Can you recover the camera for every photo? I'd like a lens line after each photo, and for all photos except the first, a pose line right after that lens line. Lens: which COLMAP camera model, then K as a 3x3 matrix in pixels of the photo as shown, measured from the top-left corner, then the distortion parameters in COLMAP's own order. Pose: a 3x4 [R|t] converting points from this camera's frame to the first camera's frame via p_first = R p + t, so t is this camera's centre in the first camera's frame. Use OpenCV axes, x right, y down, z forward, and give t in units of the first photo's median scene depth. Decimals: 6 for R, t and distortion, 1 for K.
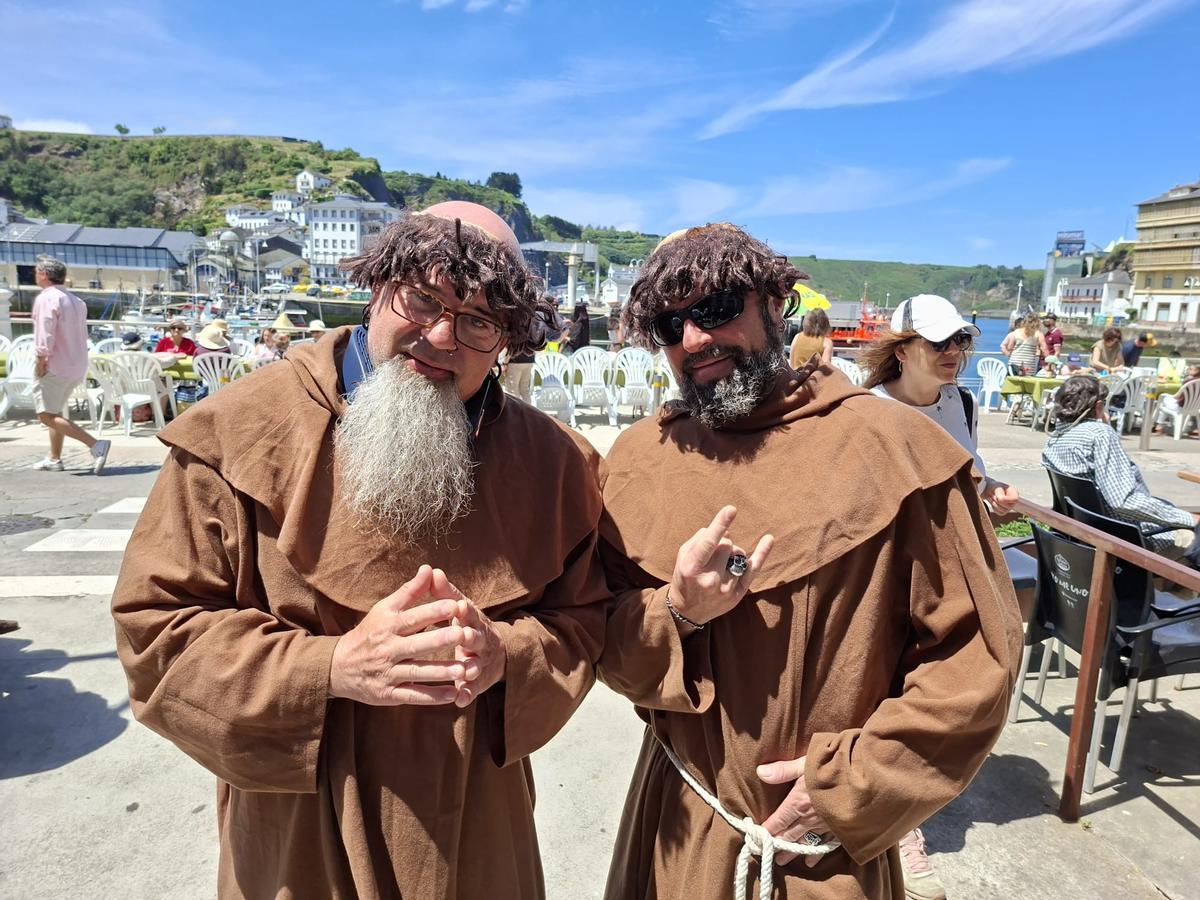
lens RADIAL K [[840.0, 0, 601.9], [0, 840.0, 454.2], [0, 0, 1]] dist [0.064588, -0.075952]
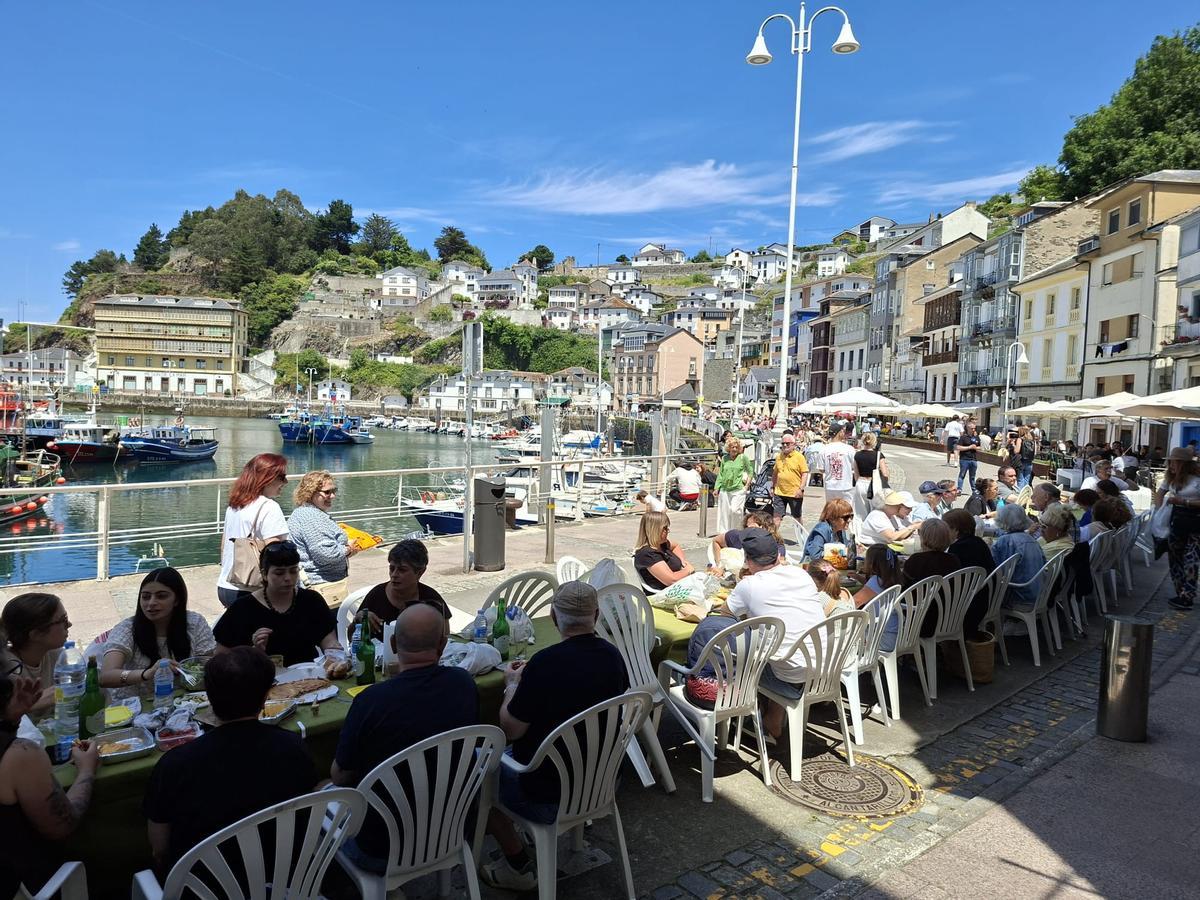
lens RADIAL K [[823.1, 0, 616.1], [0, 823.1, 449.4], [0, 0, 1]] dist [0.092171, -0.128509]
pose [[0.106161, -0.085986, 0.990624, -0.633243], [0.147320, 0.986619, 0.069851, -0.037462], [-0.983375, 0.138523, 0.117408, 0.069492]]
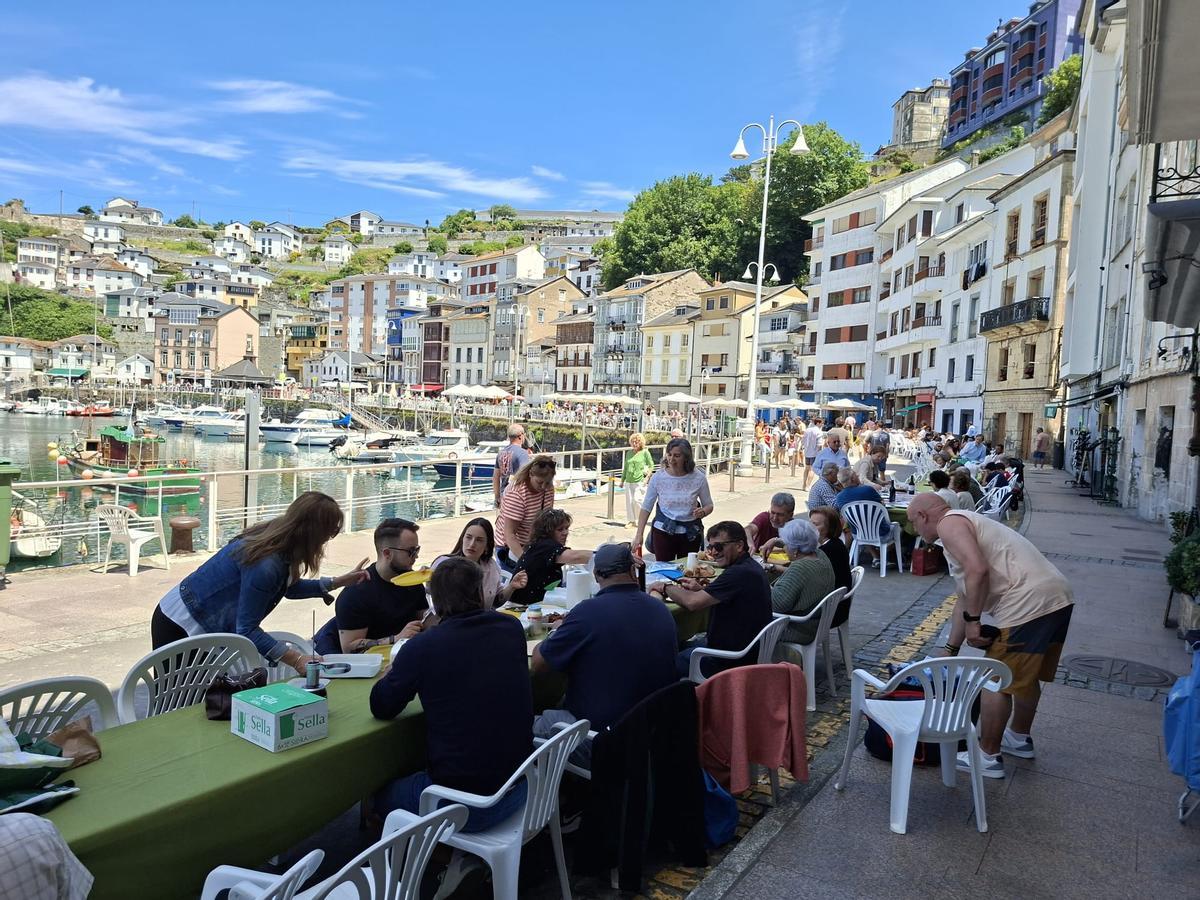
lens RADIAL K [[834.8, 0, 603.4], [0, 834.8, 445.3], [0, 0, 1]] dist [0.079239, -0.075259]
pose [[-0.523885, -0.105214, 0.845266, -0.774850], [0.083417, 0.981235, 0.173839, -0.079492], [-0.847694, 0.161581, -0.505278, 0.282675]]
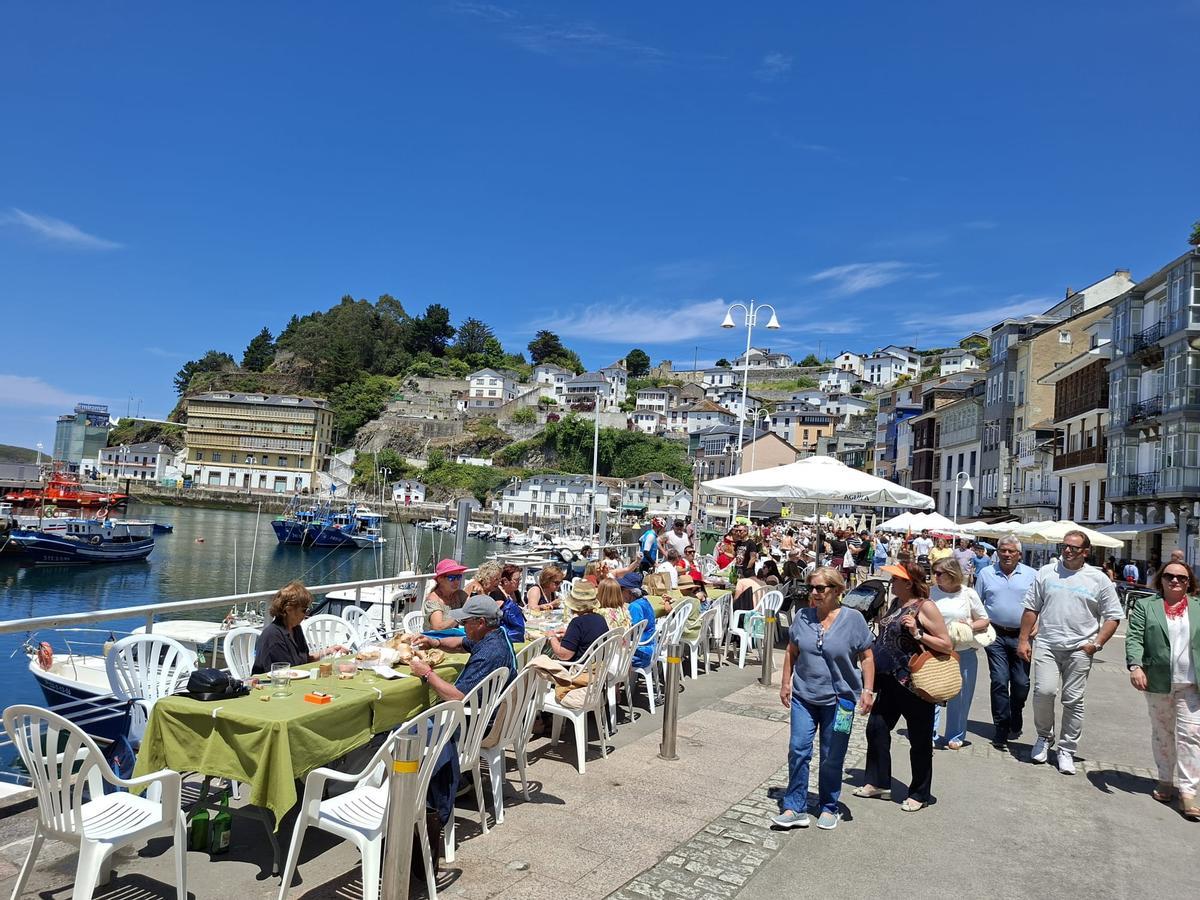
lens RADIAL K [[823.1, 0, 600.9], [0, 823.1, 461.9], [0, 0, 1]] dist [0.157986, -0.259711]
pose [[0.264514, 0.036523, 0.963690, -0.511282], [0.113882, 0.991108, -0.068821, -0.026619], [-0.957634, 0.127951, 0.258003, 0.032609]]
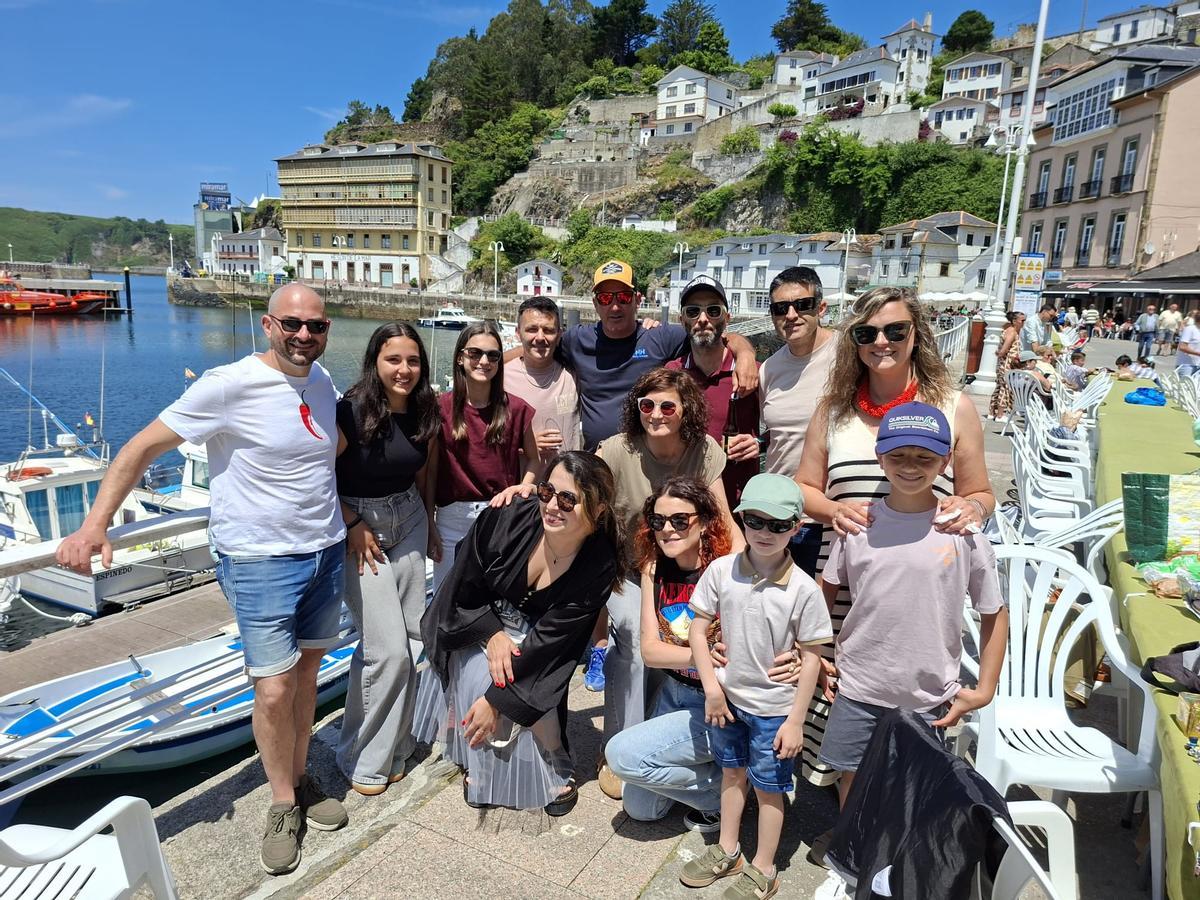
lens RADIAL K [[846.6, 0, 598.8], [0, 846.6, 455.2], [0, 0, 1]] dist [0.133876, -0.177766]
pose [[0.620023, -0.162616, 0.767547, 0.031818], [0.126994, 0.986185, 0.106352, -0.013154], [-0.774238, 0.031534, 0.632109, 0.082205]]
